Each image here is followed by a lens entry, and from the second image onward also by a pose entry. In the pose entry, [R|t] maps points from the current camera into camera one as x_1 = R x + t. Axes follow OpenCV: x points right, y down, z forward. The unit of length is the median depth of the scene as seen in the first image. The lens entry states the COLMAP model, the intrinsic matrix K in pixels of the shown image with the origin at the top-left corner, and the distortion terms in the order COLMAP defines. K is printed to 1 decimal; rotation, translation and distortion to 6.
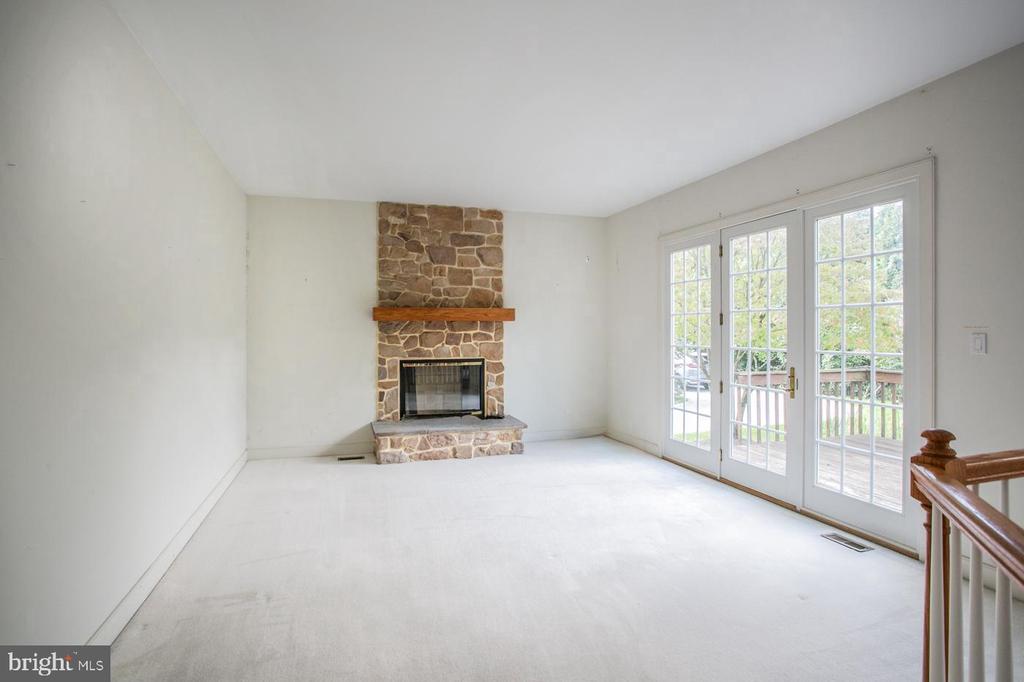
lens RADIAL K [[510.4, 0, 512.0], [0, 510.4, 331.2], [0, 0, 1]] dist [-0.075176, 0.035002]
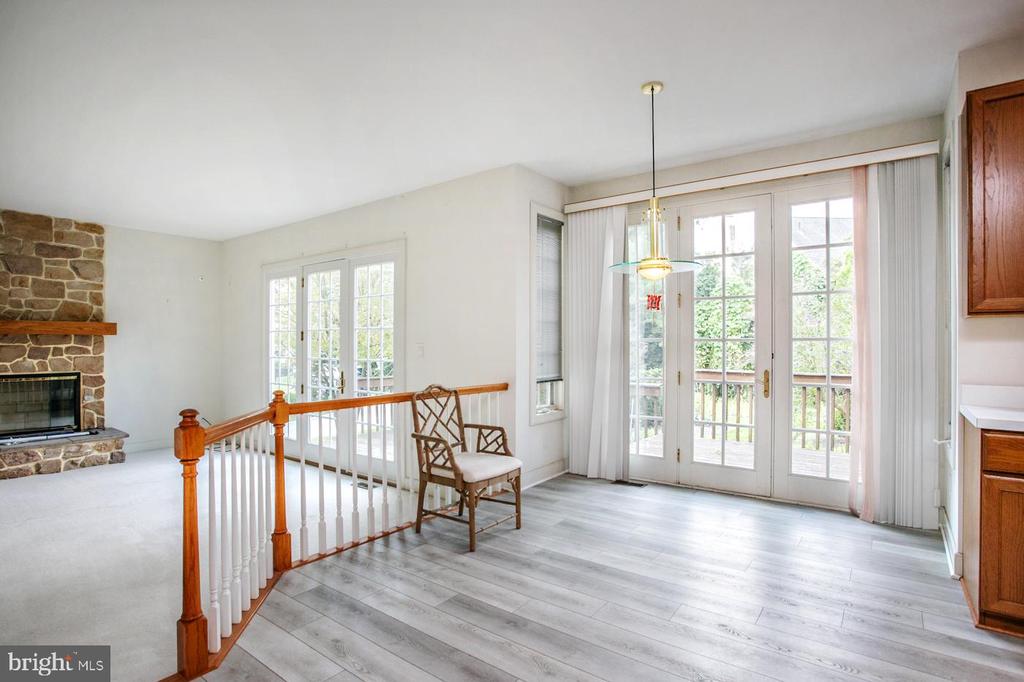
lens RADIAL K [[517.8, 0, 499.9], [0, 517.8, 345.4], [0, 0, 1]] dist [-0.066432, 0.030540]
pose [[0.826364, 0.001271, 0.563135, 0.073349], [-0.001861, 0.999998, 0.000474, -0.001024], [-0.563133, -0.001439, 0.826365, -0.273484]]
